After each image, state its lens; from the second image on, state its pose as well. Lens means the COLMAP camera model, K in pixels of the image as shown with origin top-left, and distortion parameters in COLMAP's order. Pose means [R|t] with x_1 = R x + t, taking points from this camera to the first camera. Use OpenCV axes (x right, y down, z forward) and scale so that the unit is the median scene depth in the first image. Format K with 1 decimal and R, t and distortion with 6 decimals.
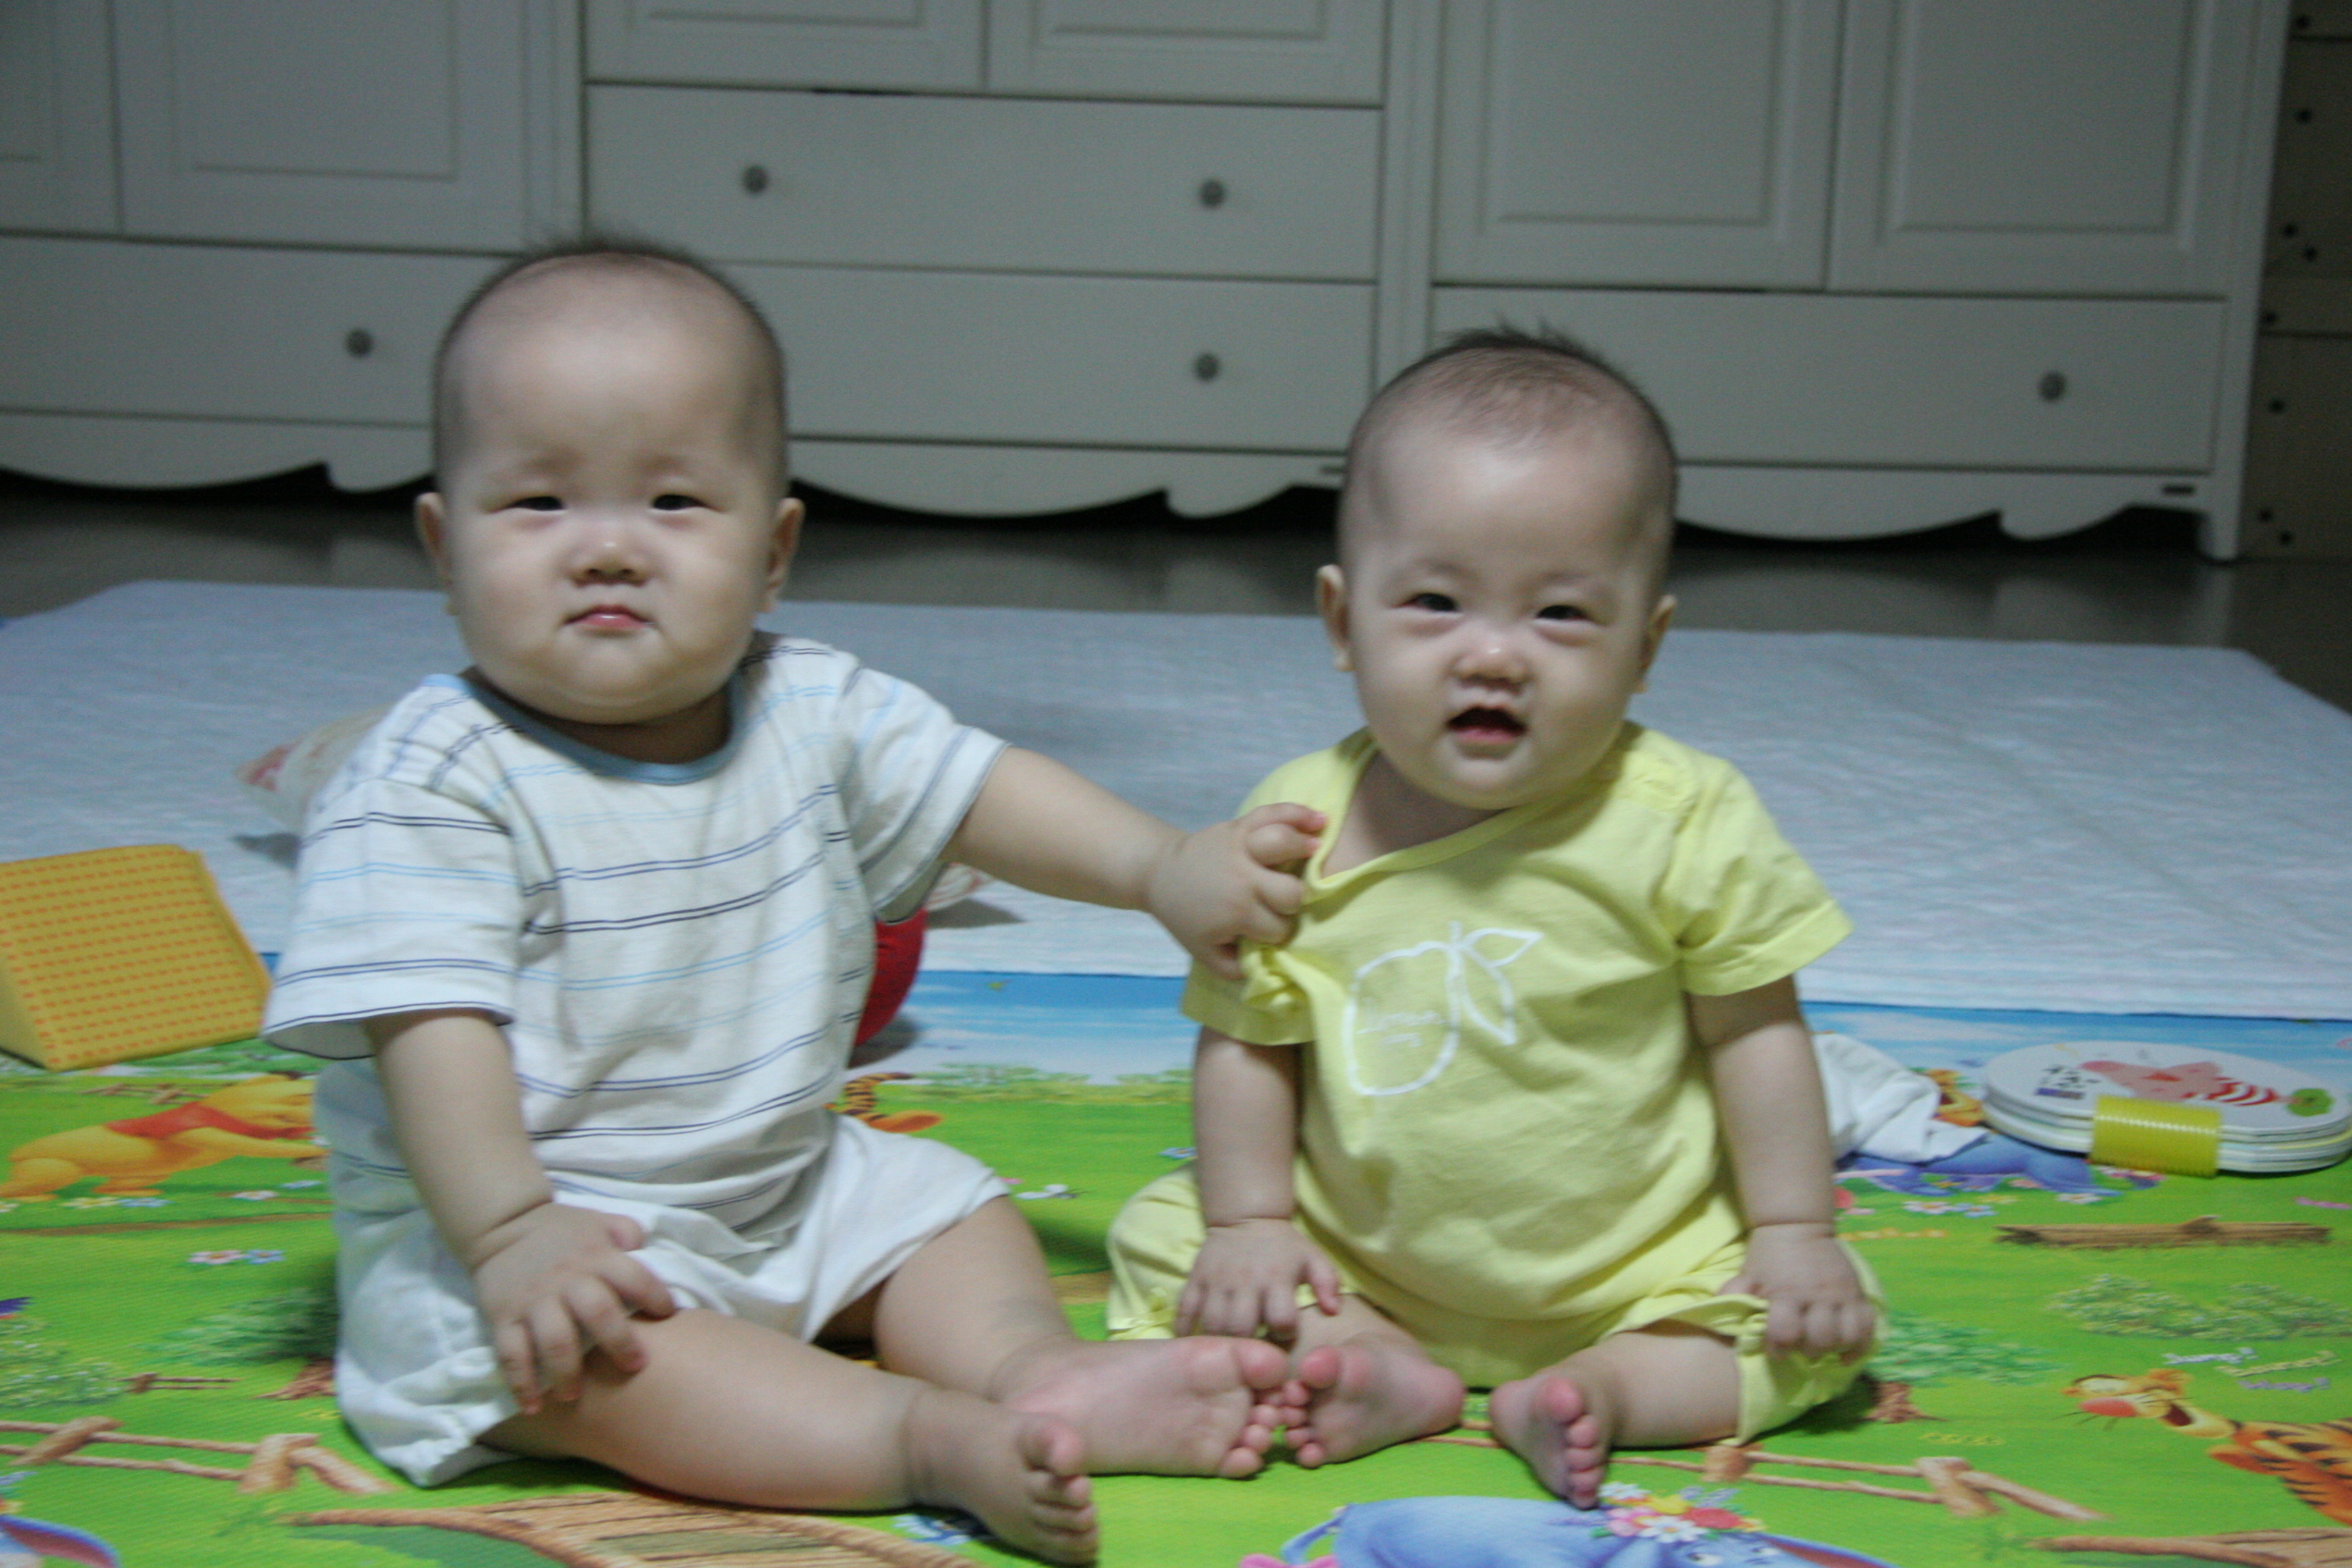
lens RADIAL K [[3786.0, 0, 1190.6], [0, 3786.0, 836.7], [0, 0, 1]] dist [0.175536, 0.000000]
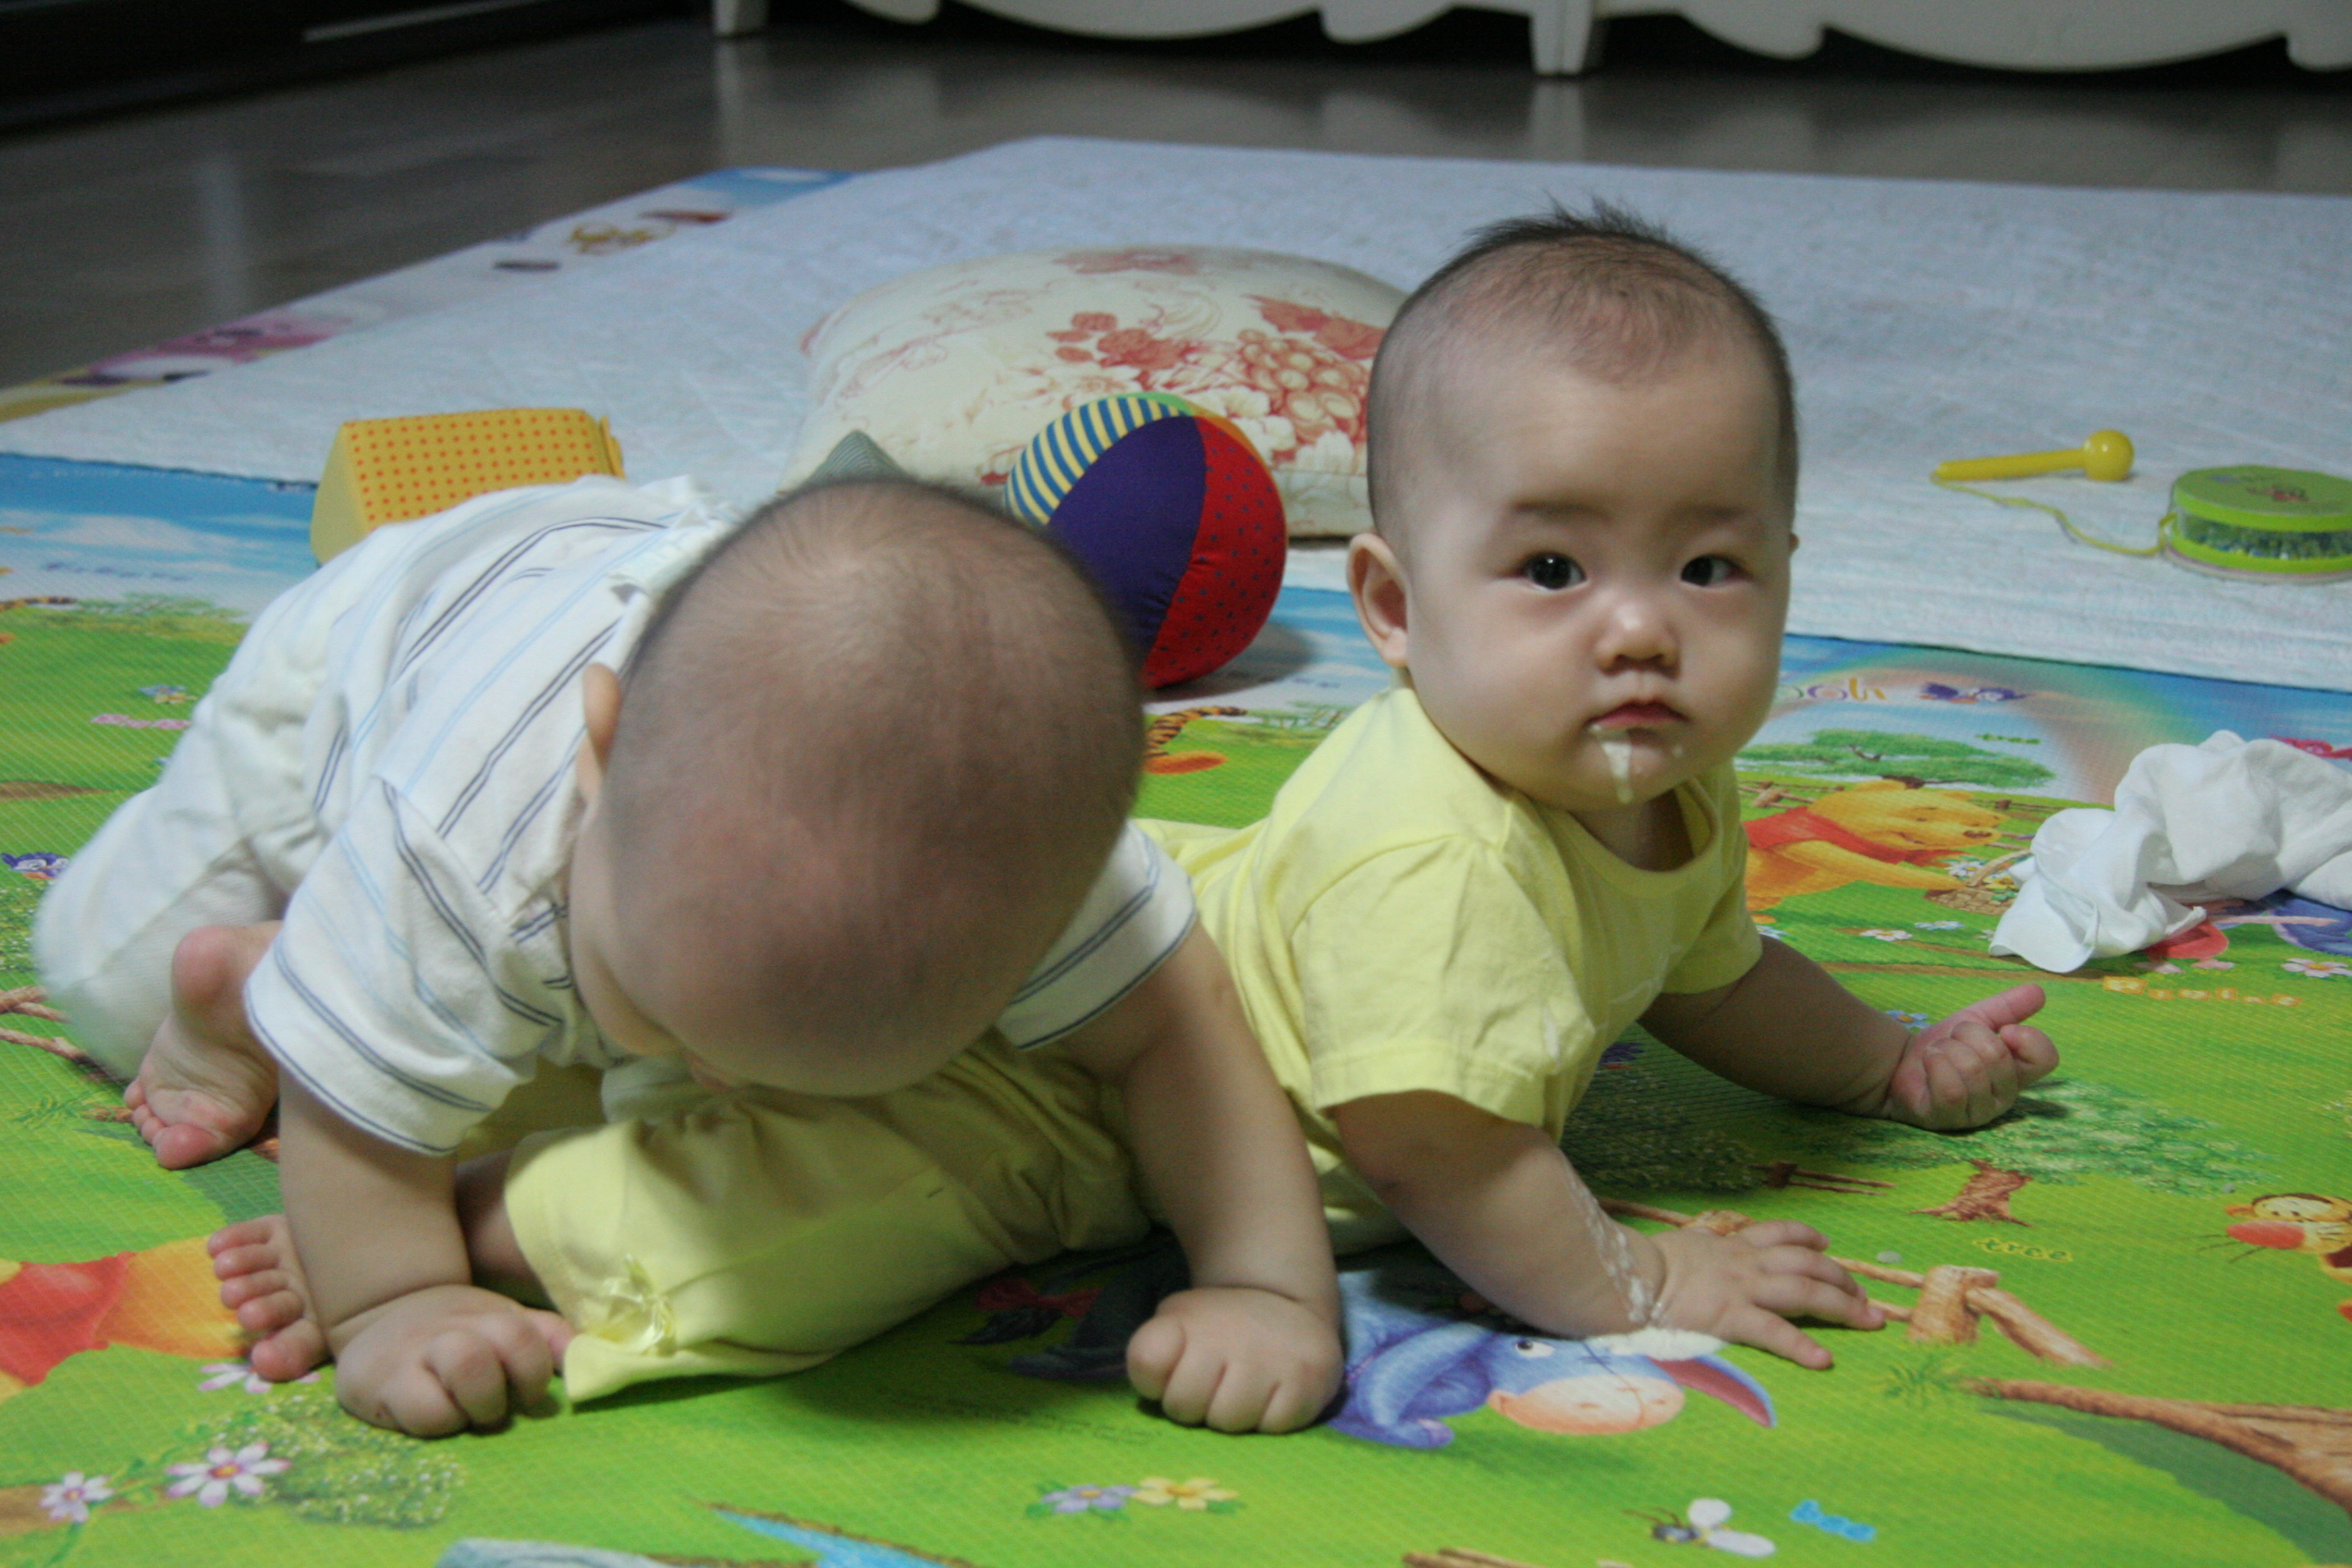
lens RADIAL K [[4161.1, 0, 1137.3], [0, 4161.1, 850.1], [0, 0, 1]] dist [0.217665, 0.000000]
pose [[0.922489, 0.085704, -0.376389, 0.286325], [-0.048872, 0.993126, 0.106357, -0.007191], [0.382917, -0.079718, 0.920337, 0.107329]]
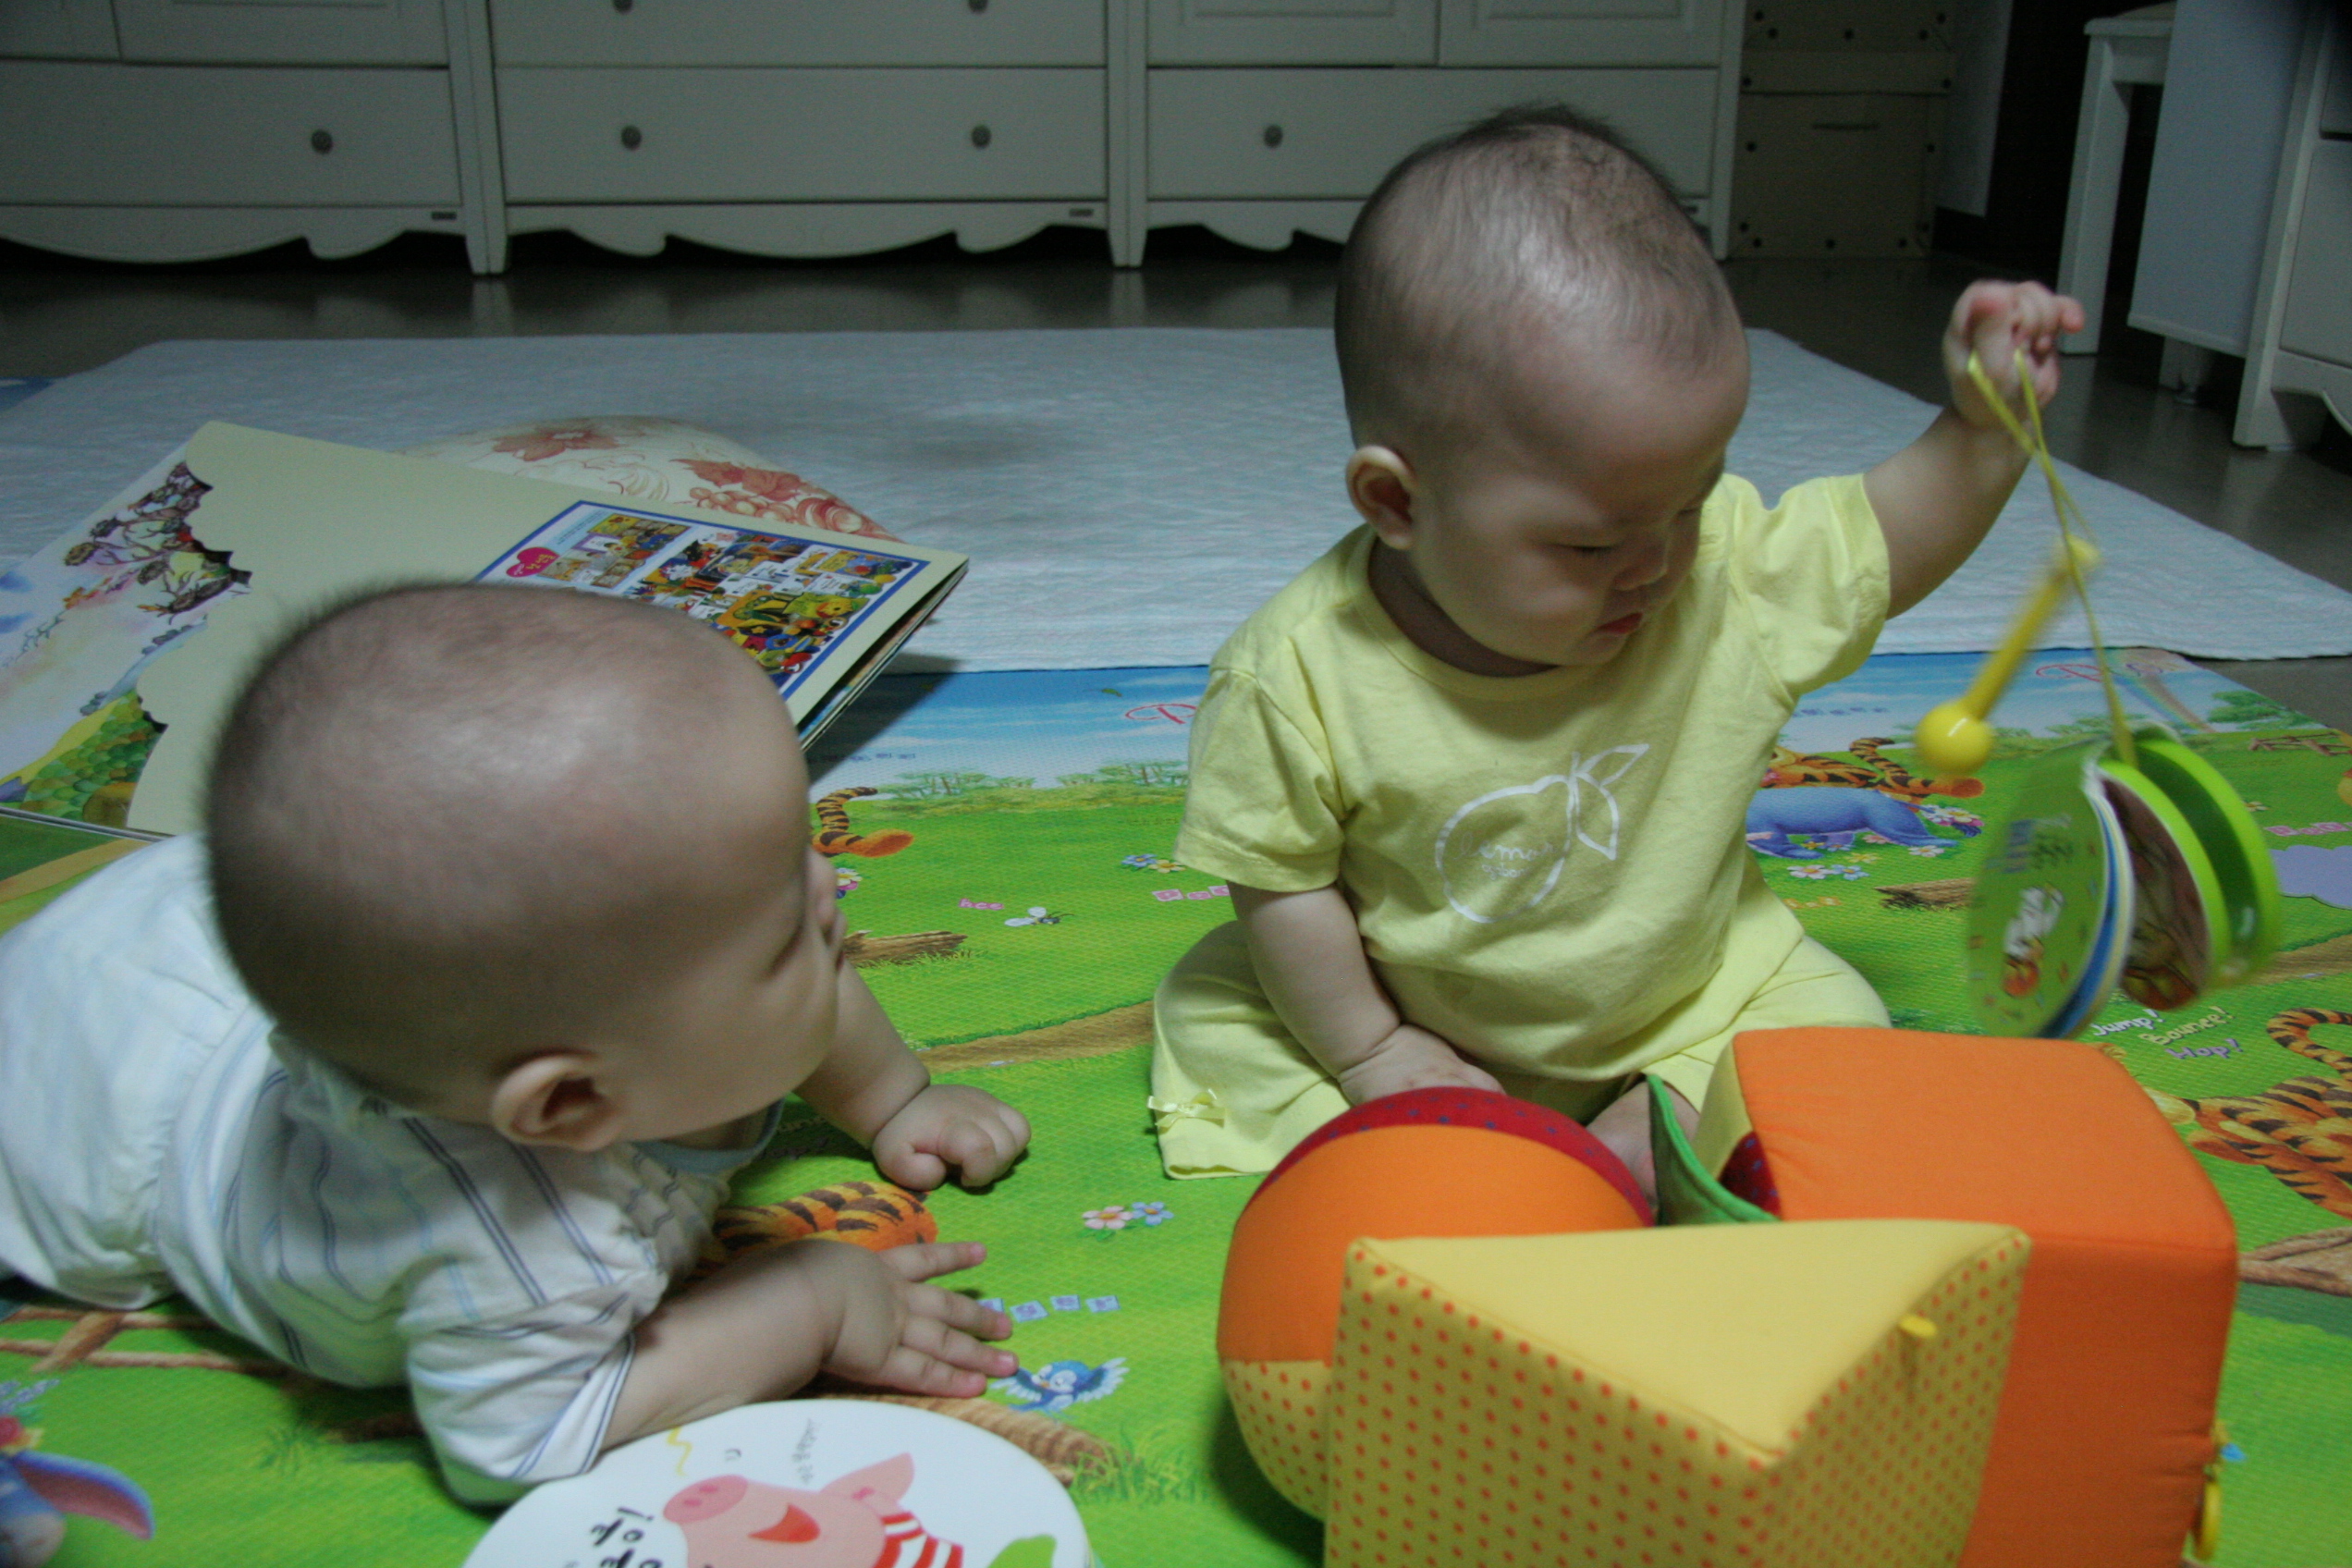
lens RADIAL K [[2394.5, 0, 1189.9], [0, 2394.5, 807.3], [0, 0, 1]] dist [-0.013560, 0.000000]
pose [[0.992251, -0.062195, 0.107563, -0.061516], [0.045494, 0.987442, 0.151288, -0.036083], [-0.115622, -0.145222, 0.982620, 0.319621]]
